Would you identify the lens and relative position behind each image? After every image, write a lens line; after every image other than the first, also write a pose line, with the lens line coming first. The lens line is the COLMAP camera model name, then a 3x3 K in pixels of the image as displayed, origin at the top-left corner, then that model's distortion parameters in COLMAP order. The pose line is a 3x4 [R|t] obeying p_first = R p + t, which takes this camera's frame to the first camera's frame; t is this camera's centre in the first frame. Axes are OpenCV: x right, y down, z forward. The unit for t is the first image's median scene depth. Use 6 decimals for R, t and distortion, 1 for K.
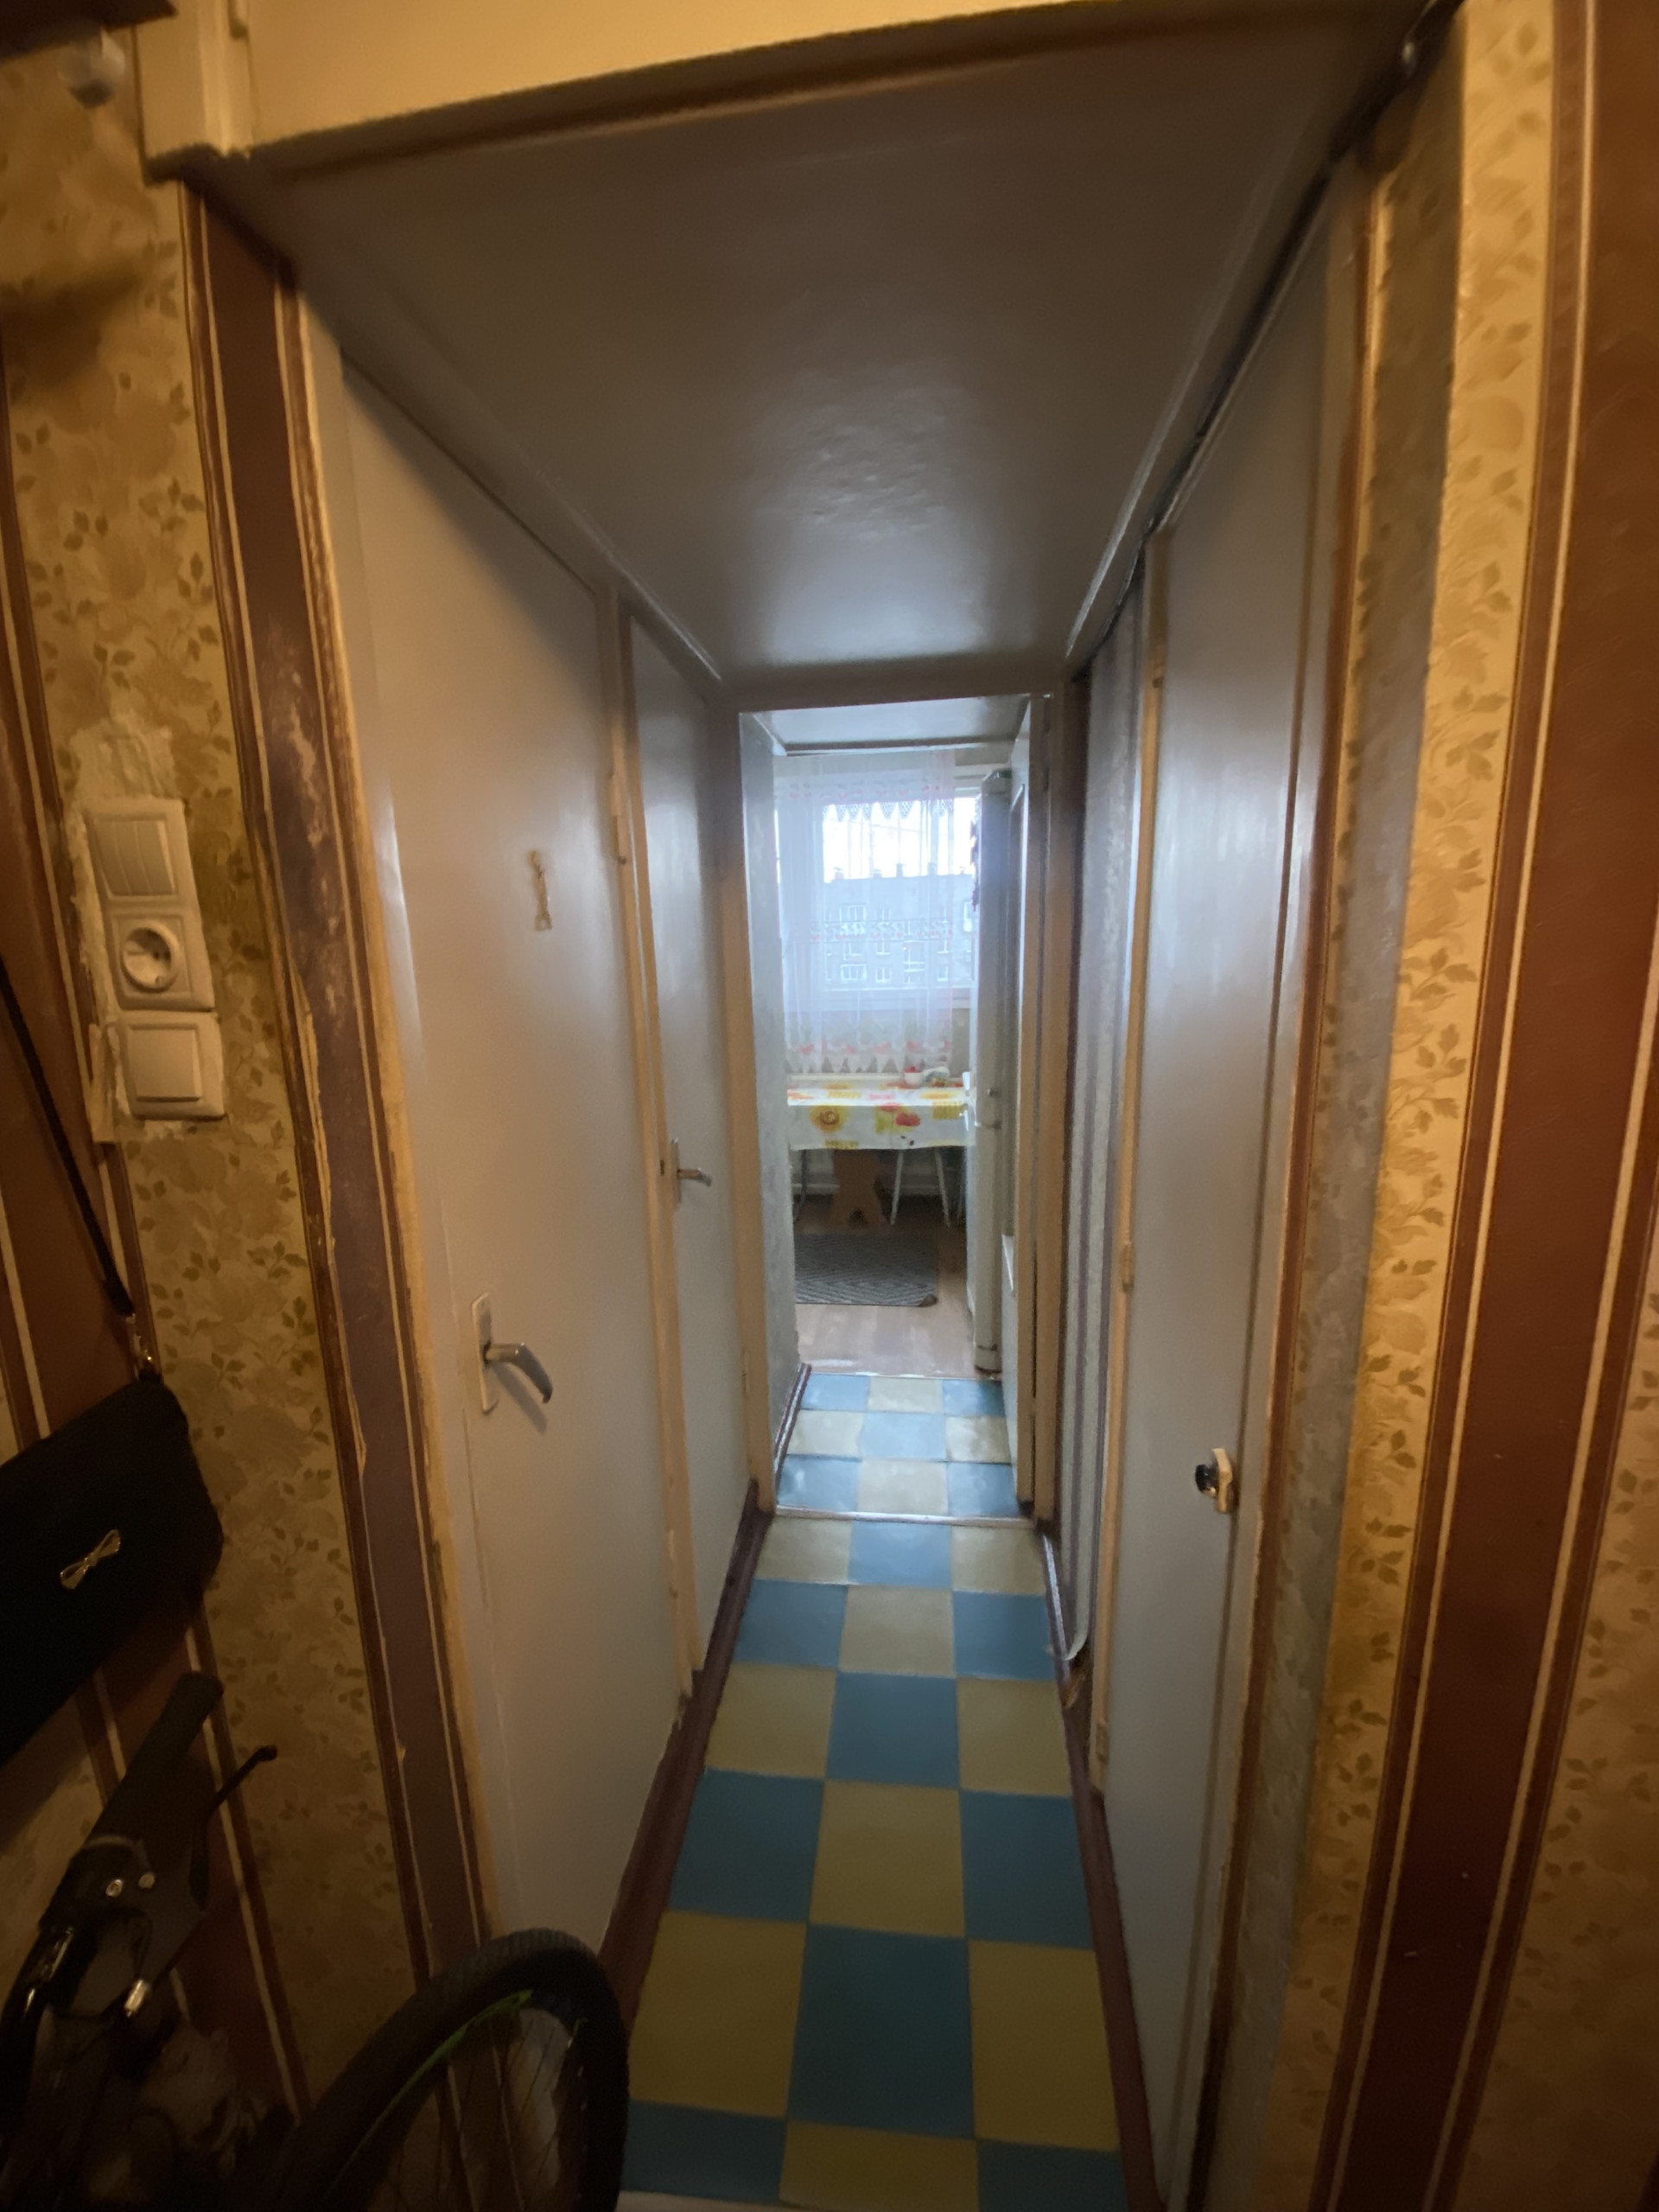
lens RADIAL K [[897.0, 0, 828.2], [0, 897.0, 1100.7], [0, 0, 1]] dist [0.008460, -0.015108]
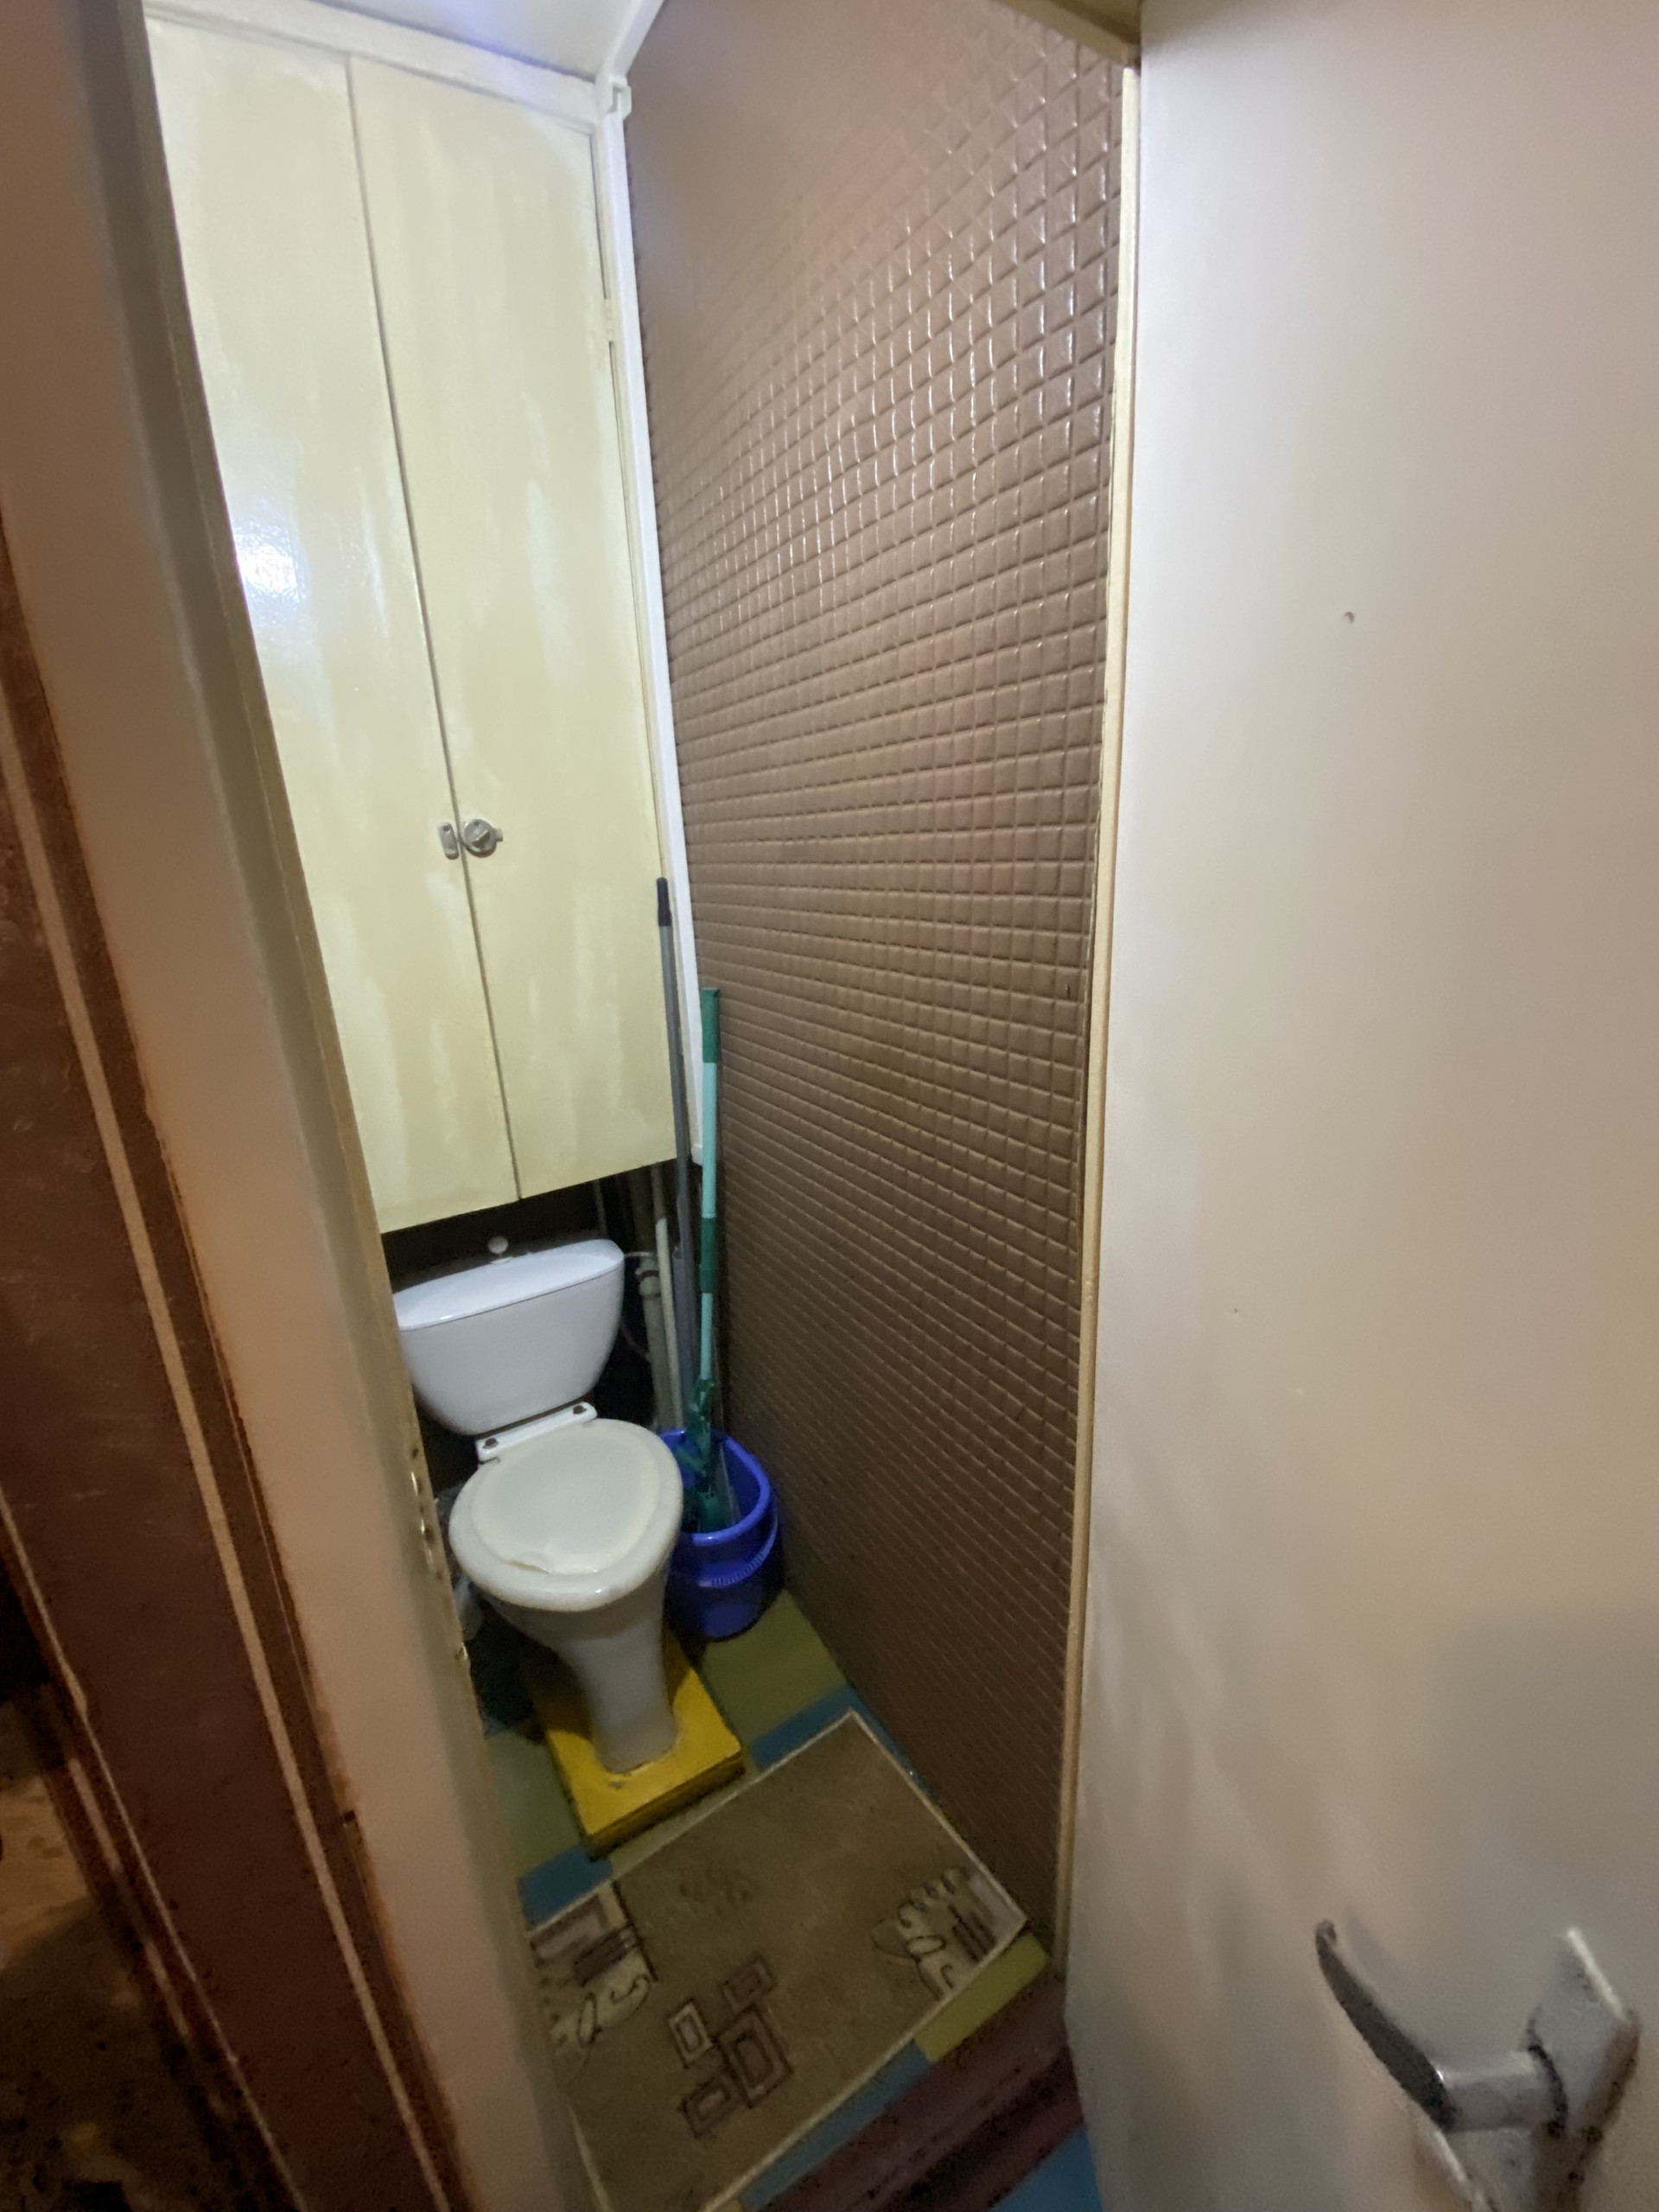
lens RADIAL K [[897.0, 0, 813.4], [0, 897.0, 1109.6], [0, 0, 1]] dist [0.008460, -0.015108]
pose [[0.603191, 0.229197, -0.763956, 0.094815], [-0.123631, 0.973114, 0.194333, -0.111102], [0.787957, -0.022771, 0.615309, 0.685414]]
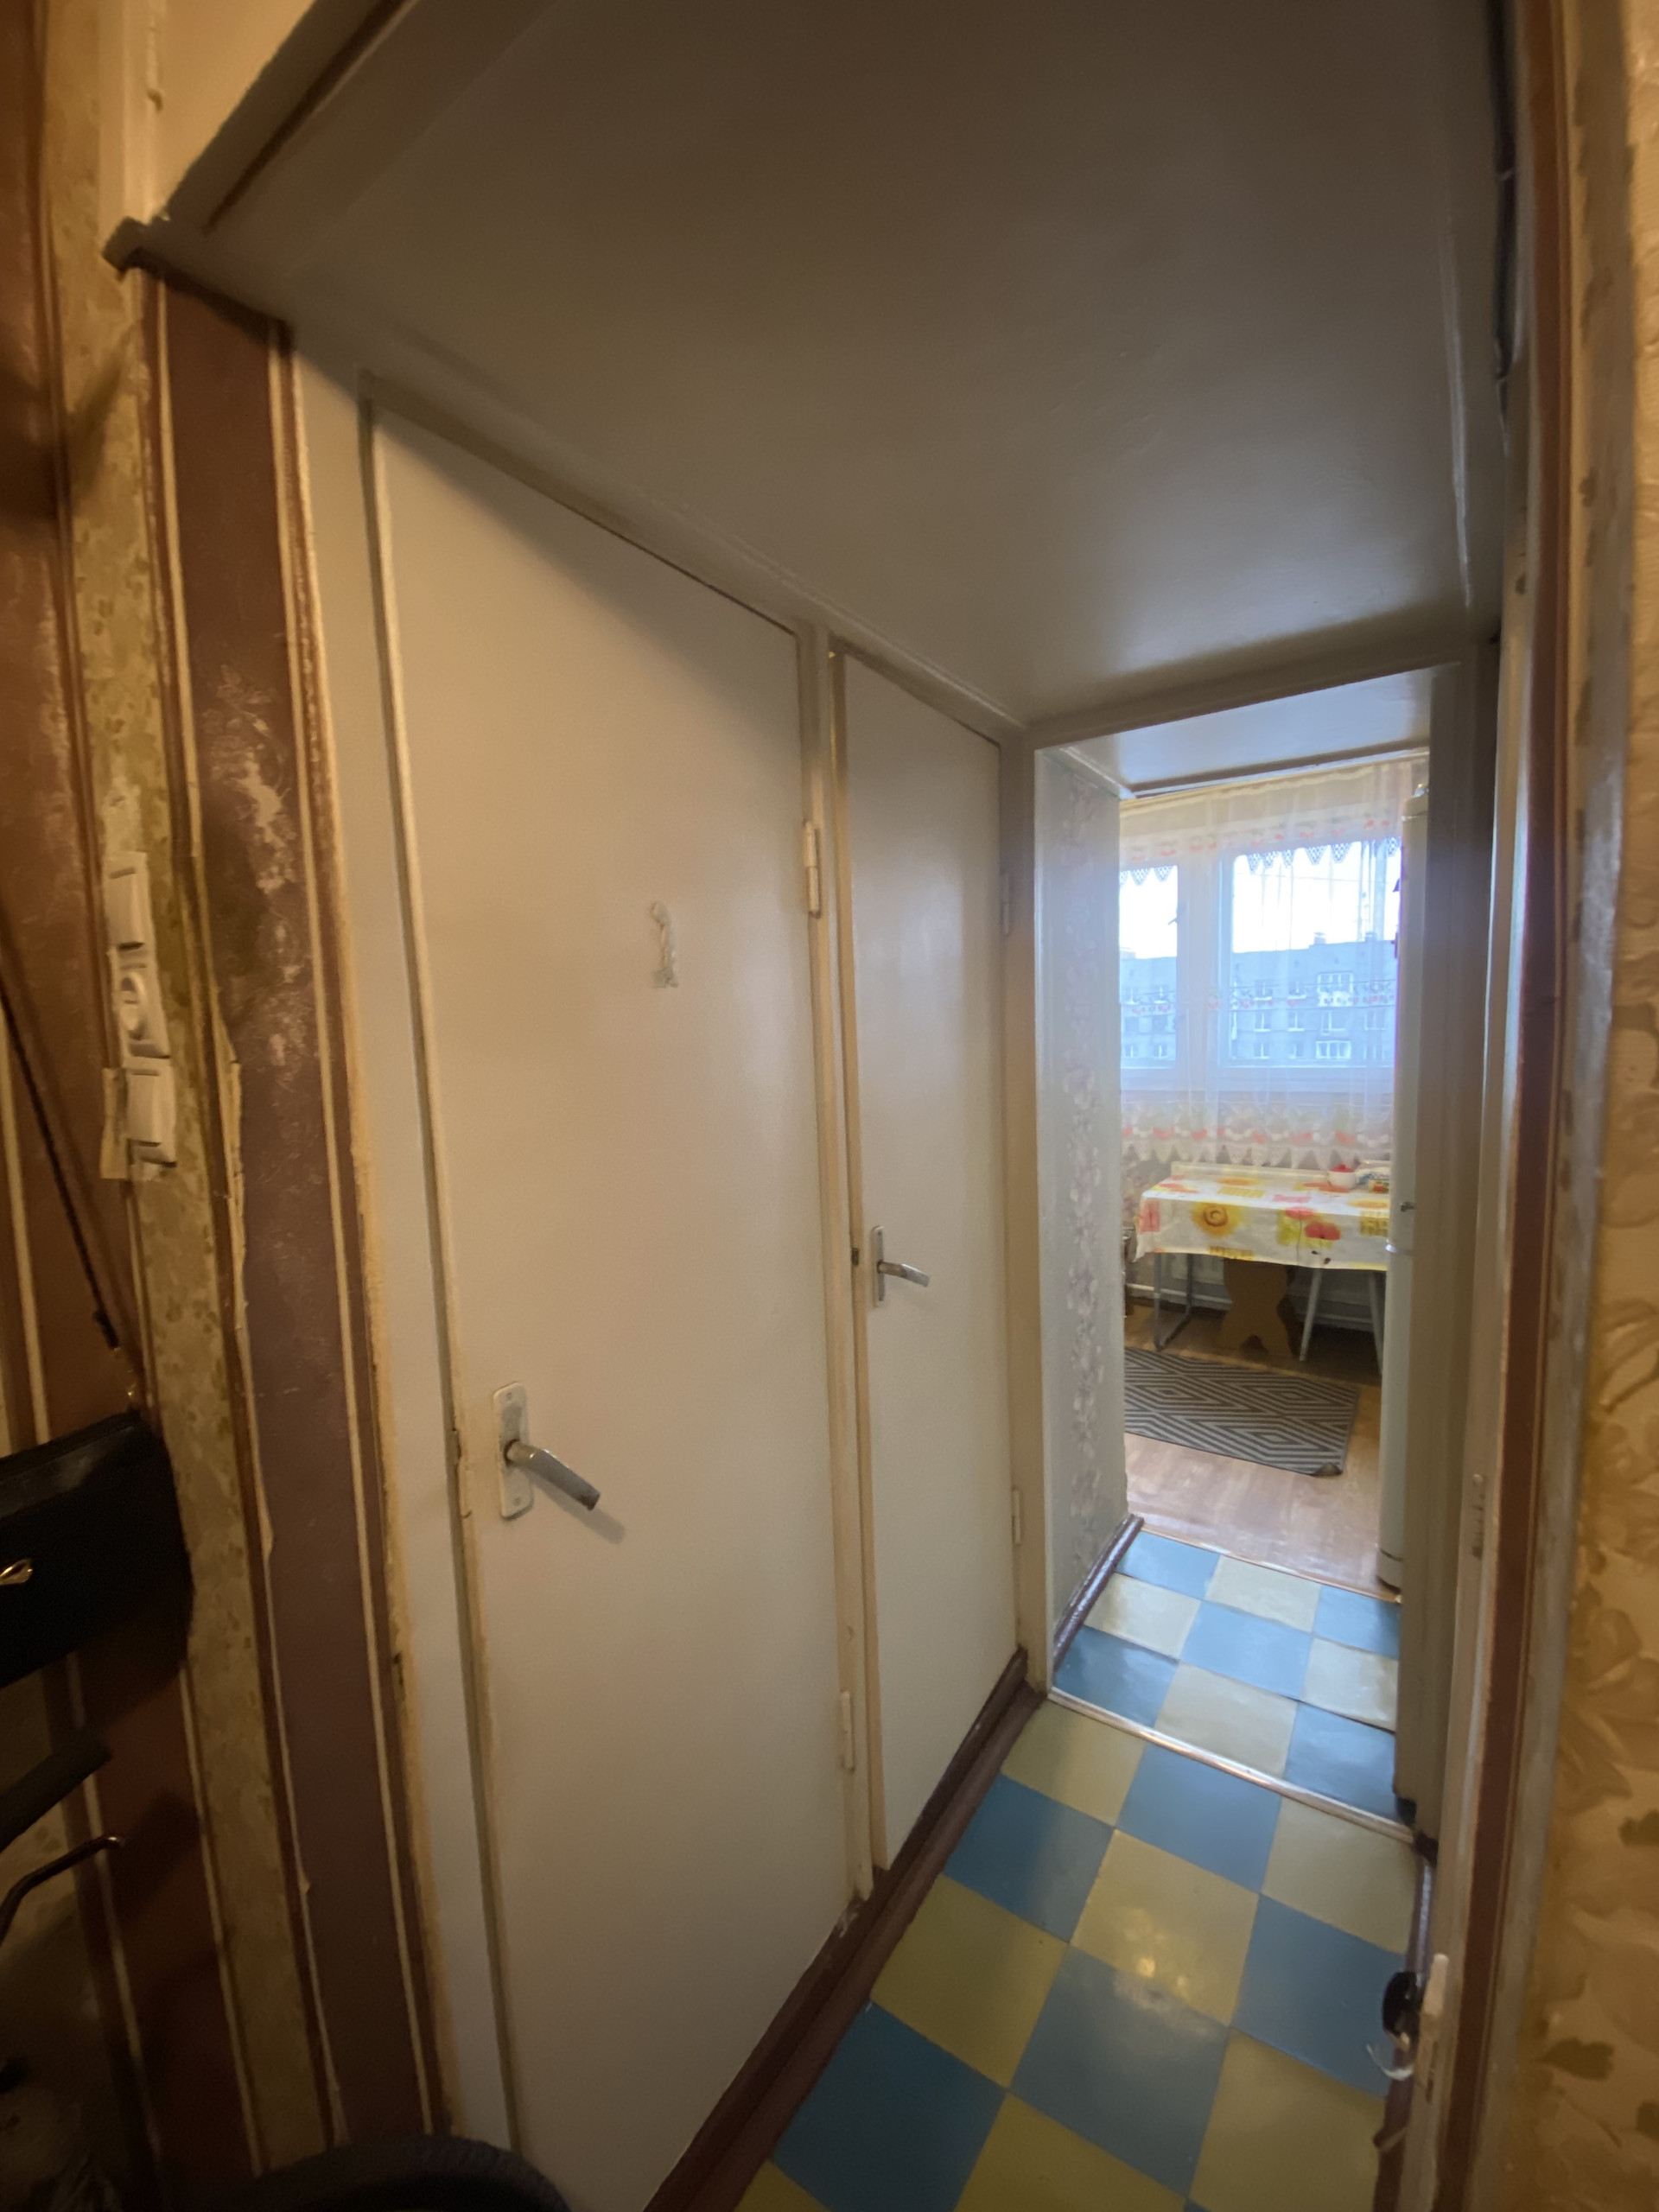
lens RADIAL K [[897.0, 0, 808.2], [0, 897.0, 1102.2], [0, 0, 1]] dist [0.008460, -0.015108]
pose [[0.875357, 0.041140, -0.481723, 0.259895], [-0.080125, 0.994939, -0.060630, -0.028012], [0.476791, 0.091671, 0.874224, 0.279177]]
